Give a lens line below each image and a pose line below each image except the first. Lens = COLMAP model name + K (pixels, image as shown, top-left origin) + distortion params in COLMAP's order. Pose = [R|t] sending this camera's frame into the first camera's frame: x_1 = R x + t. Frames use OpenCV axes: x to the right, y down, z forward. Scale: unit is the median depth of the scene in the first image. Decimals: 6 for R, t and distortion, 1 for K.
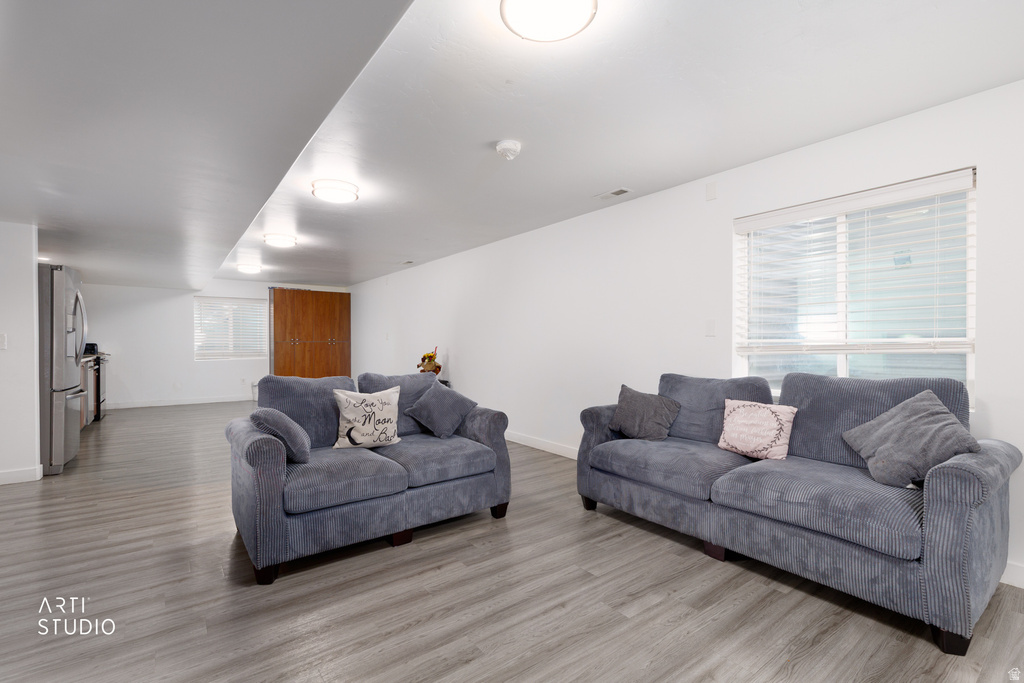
lens RADIAL K [[460.5, 0, 516.7], [0, 460.5, 338.2], [0, 0, 1]] dist [0.007004, -0.000291]
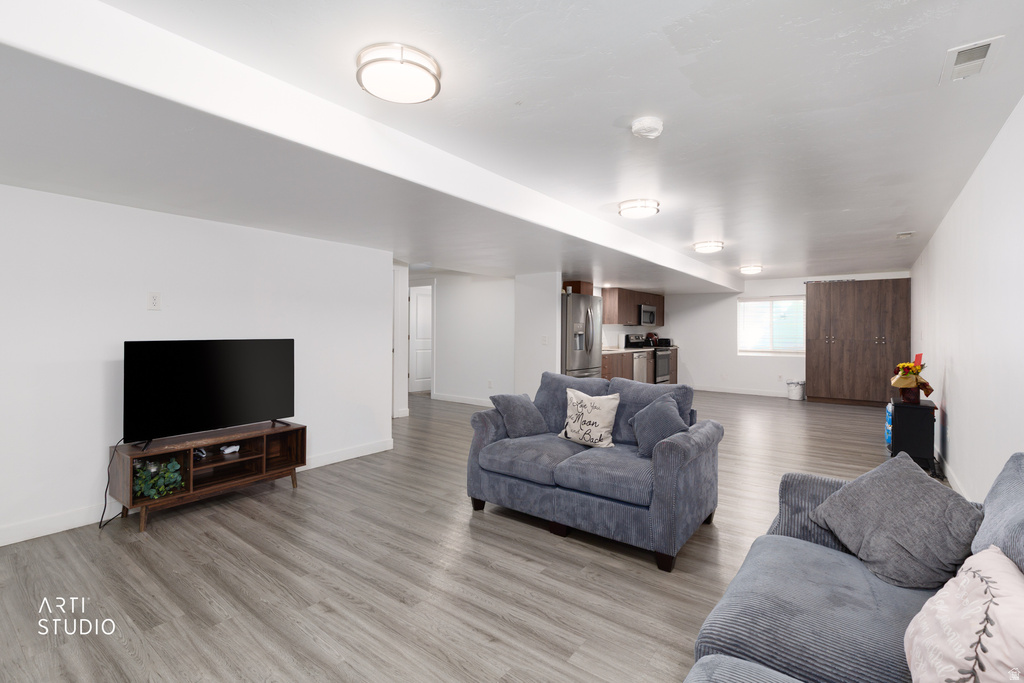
lens RADIAL K [[460.5, 0, 516.7], [0, 460.5, 338.2], [0, 0, 1]] dist [0.007004, -0.000291]
pose [[0.278094, 0.017195, -0.960400, 0.710090], [-0.000349, 0.999842, 0.017800, -0.038223], [0.960554, -0.004615, 0.278056, 0.553383]]
